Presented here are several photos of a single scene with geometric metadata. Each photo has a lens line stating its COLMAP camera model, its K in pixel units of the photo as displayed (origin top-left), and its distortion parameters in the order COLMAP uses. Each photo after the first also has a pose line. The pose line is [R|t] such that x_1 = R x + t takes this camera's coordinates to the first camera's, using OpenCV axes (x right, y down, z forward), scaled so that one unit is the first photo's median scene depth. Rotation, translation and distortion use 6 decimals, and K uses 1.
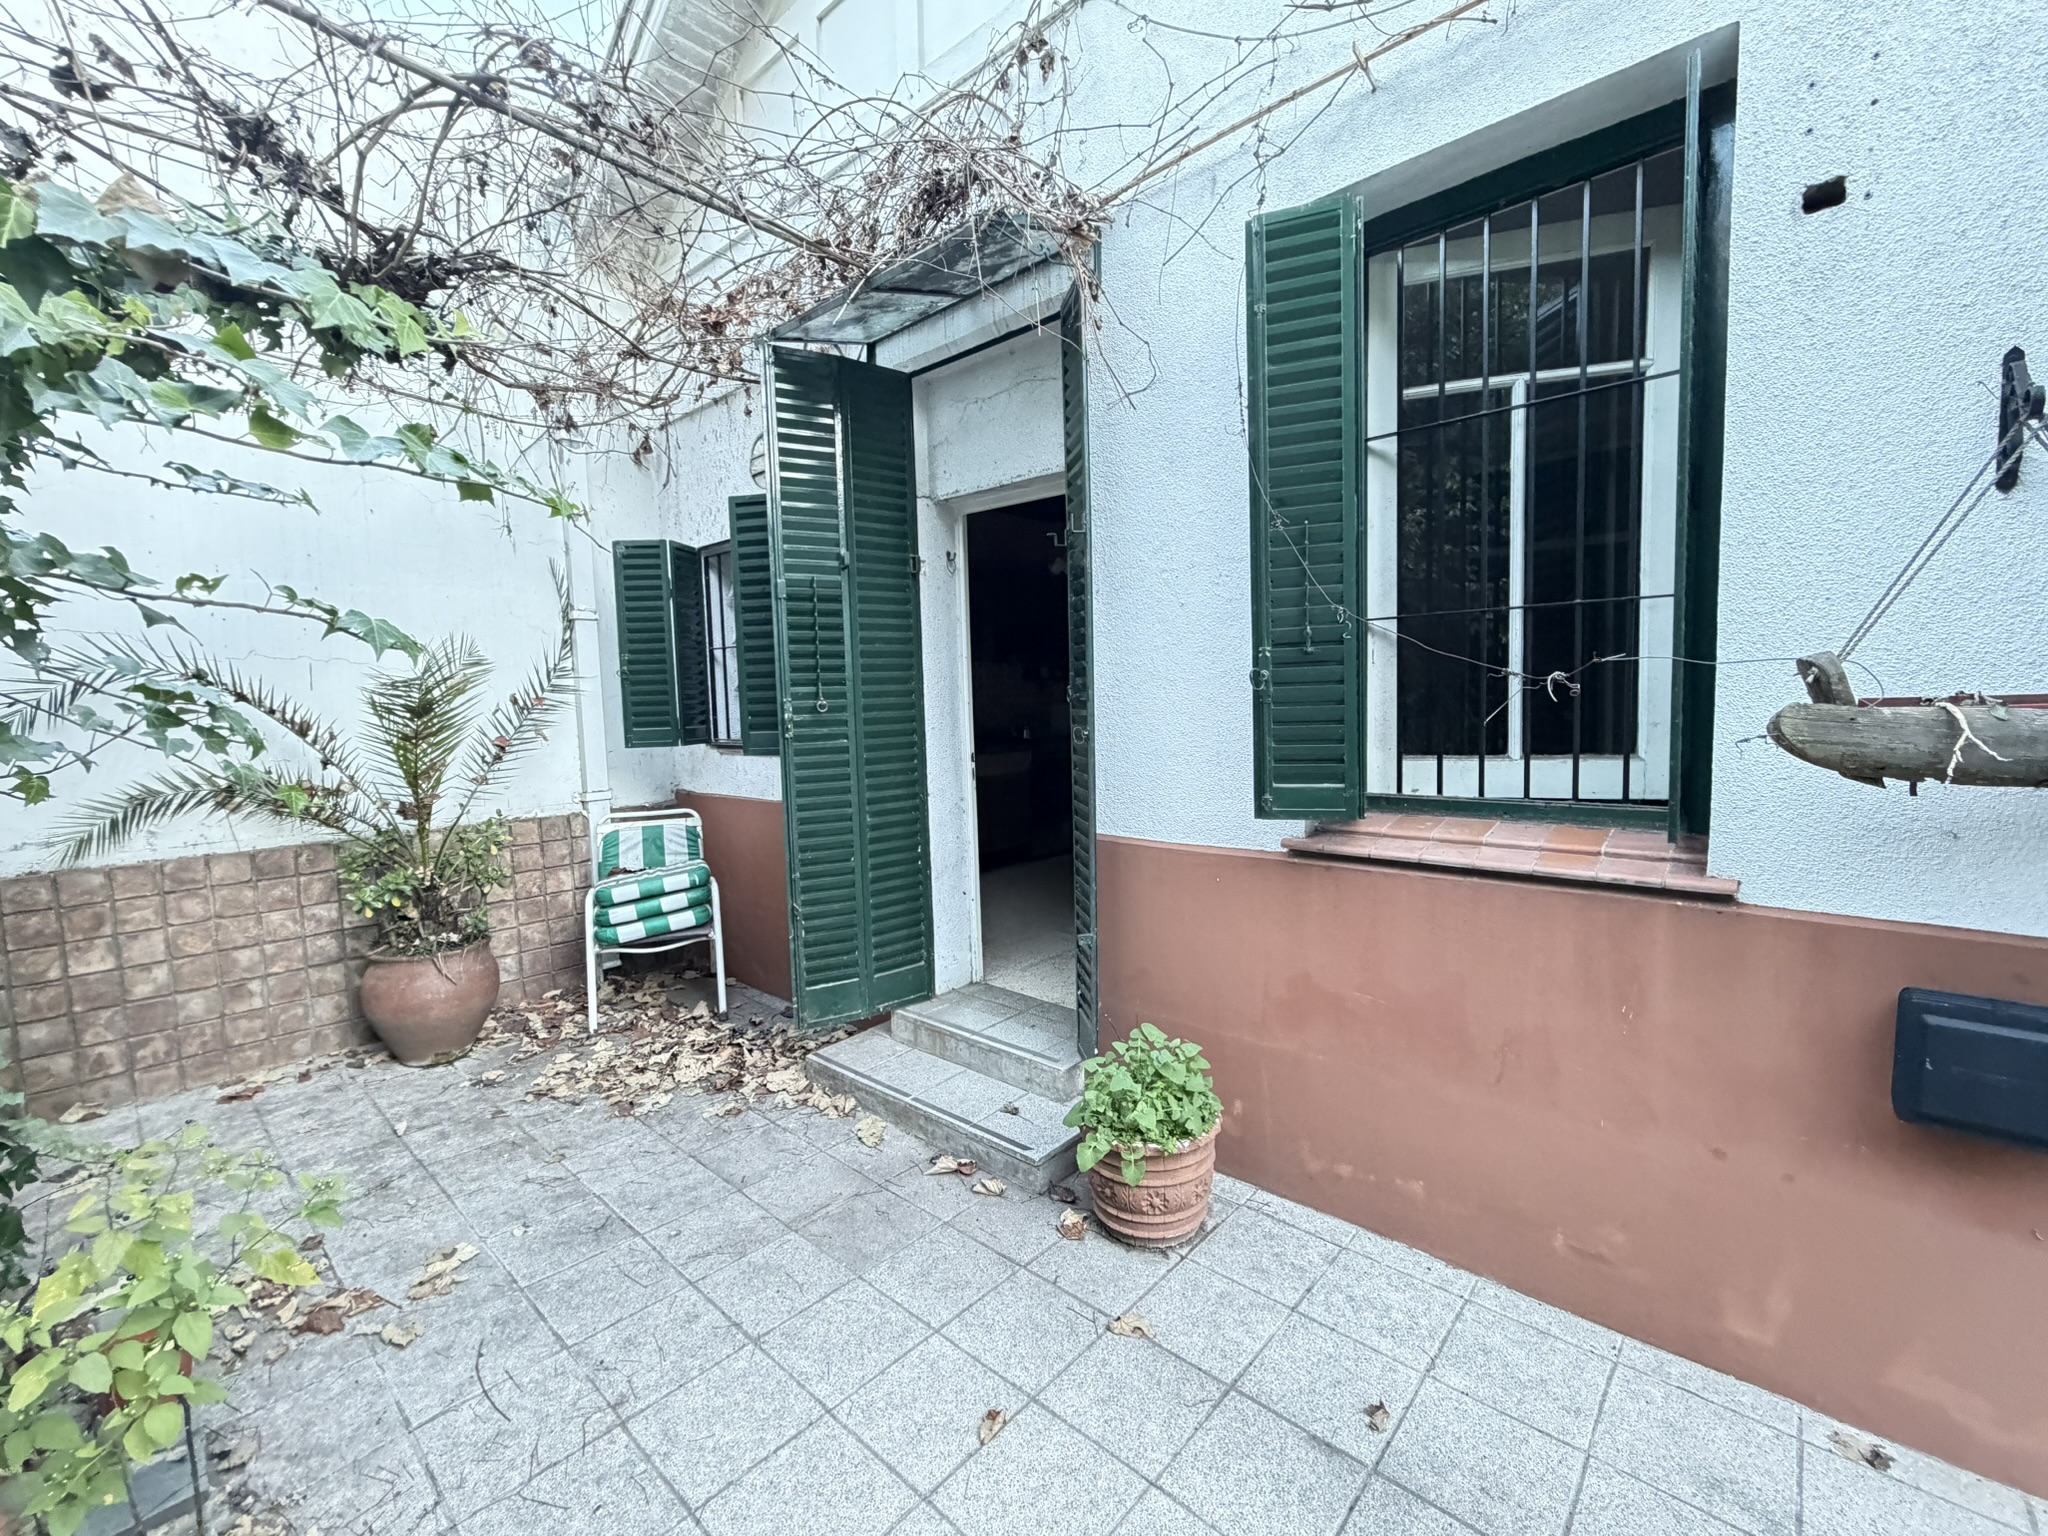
lens RADIAL K [[870.1, 0, 1026.5], [0, 870.1, 781.0], [0, 0, 1]] dist [-0.005566, 0.000607]
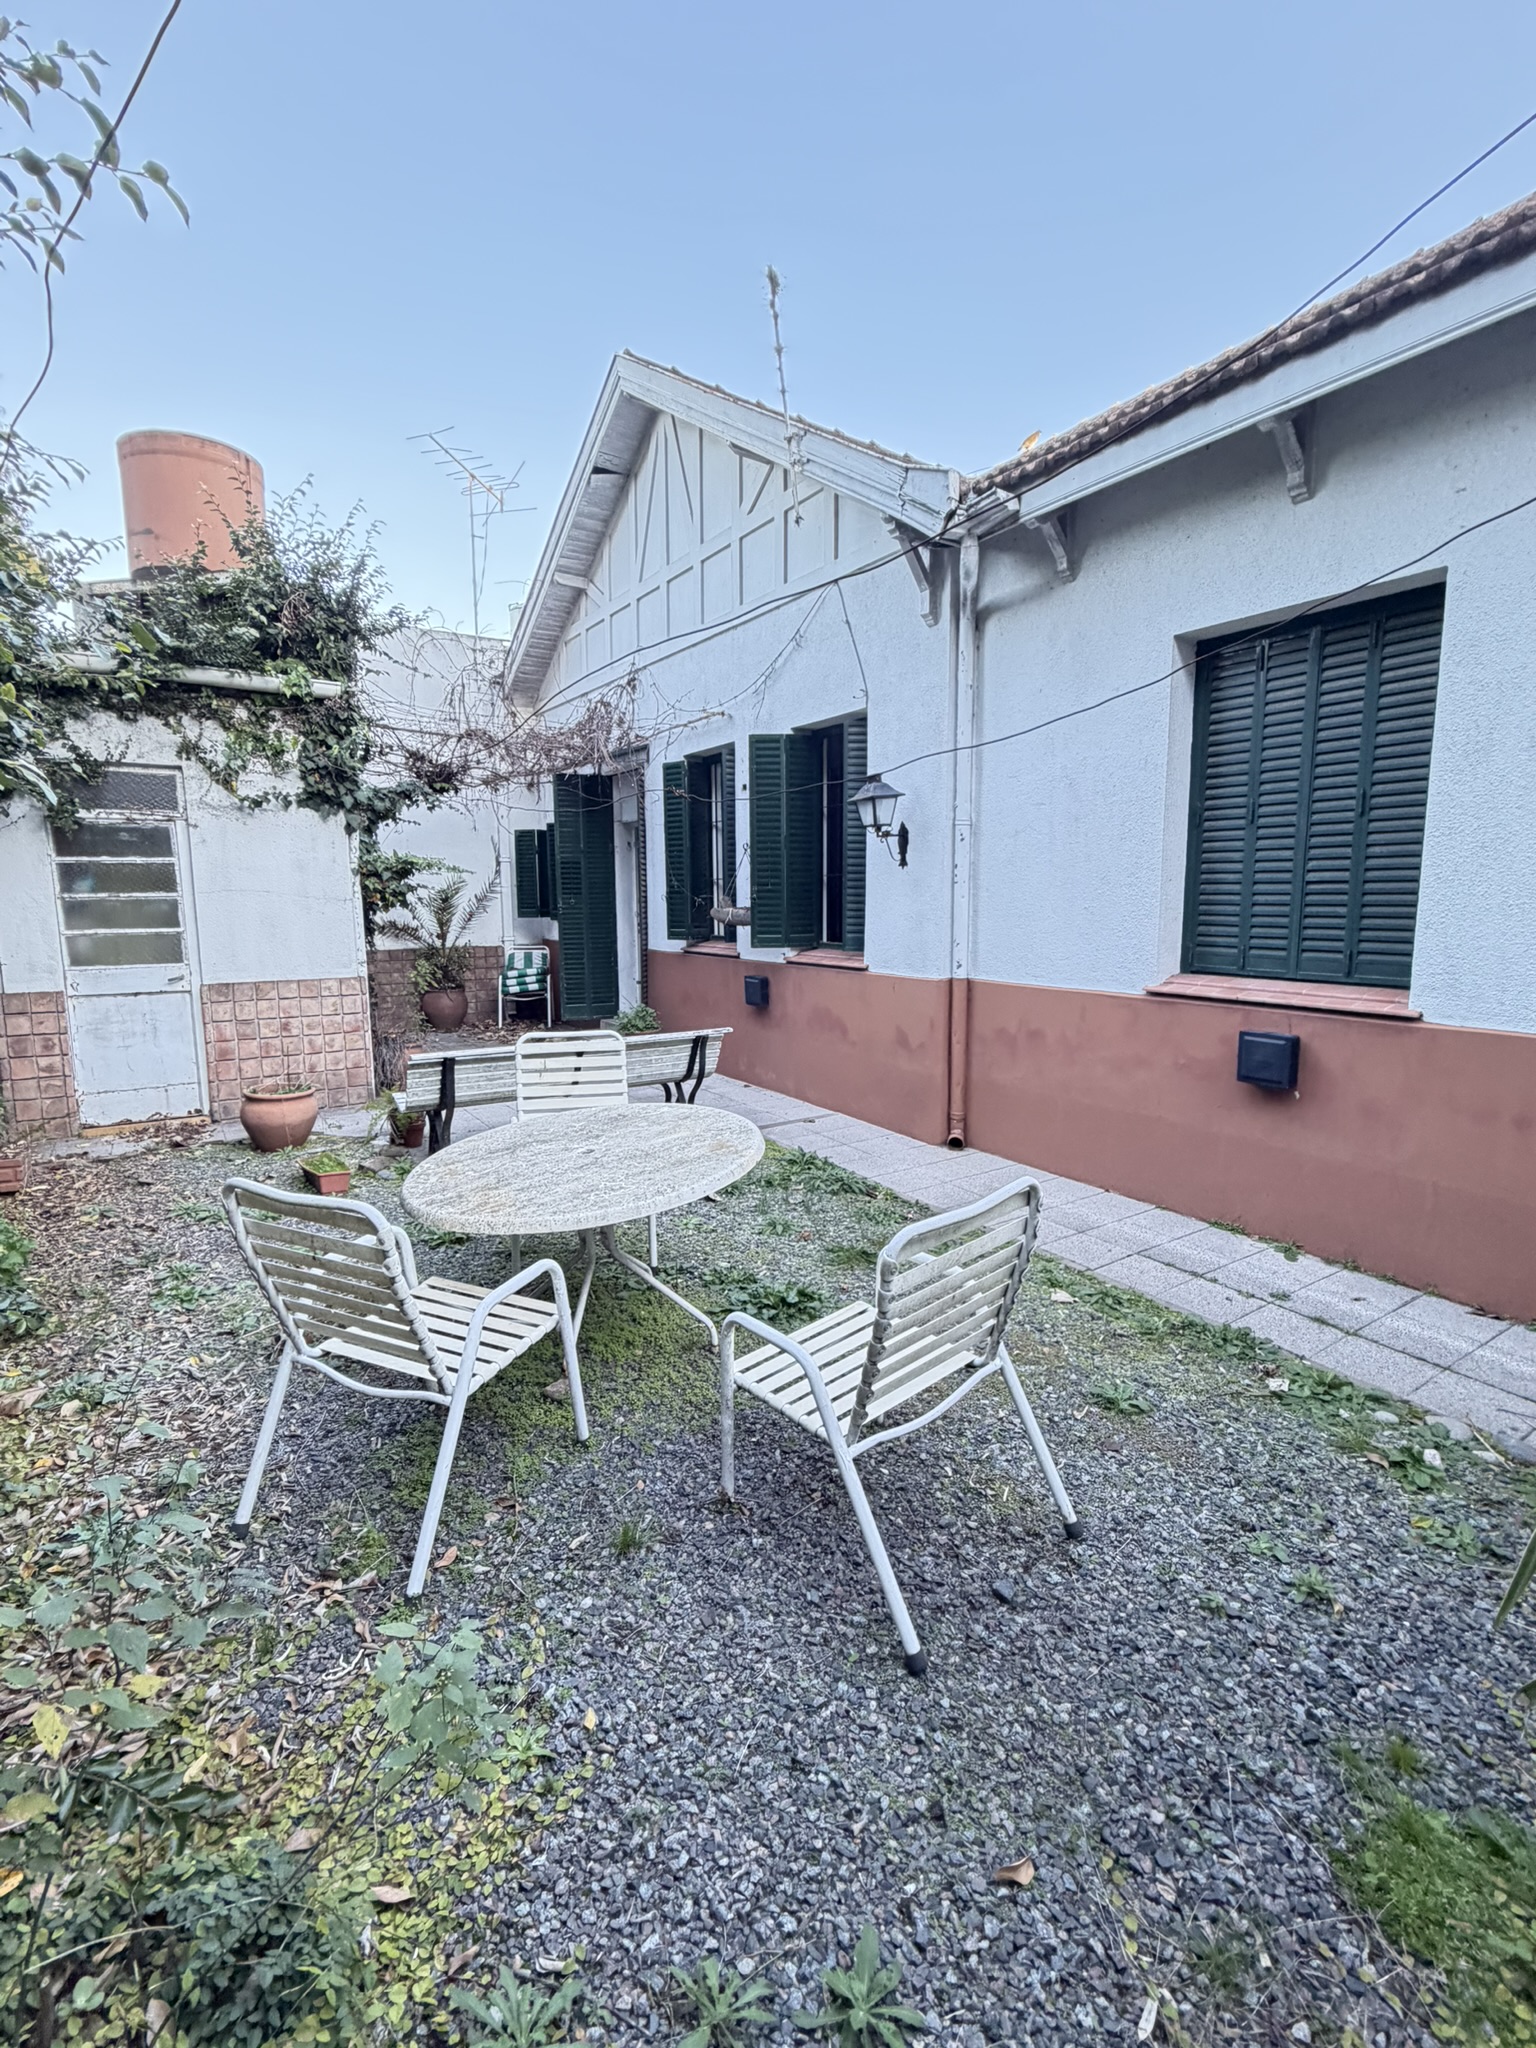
lens RADIAL K [[943.1, 0, 780.7], [0, 943.1, 1049.4], [0, 0, 1]] dist [-0.004287, 0.002818]
pose [[0.971016, 0.059722, -0.231432, 0.957708], [-0.043287, 0.996209, 0.075458, 0.106674], [0.235061, -0.063253, 0.969920, -1.517062]]
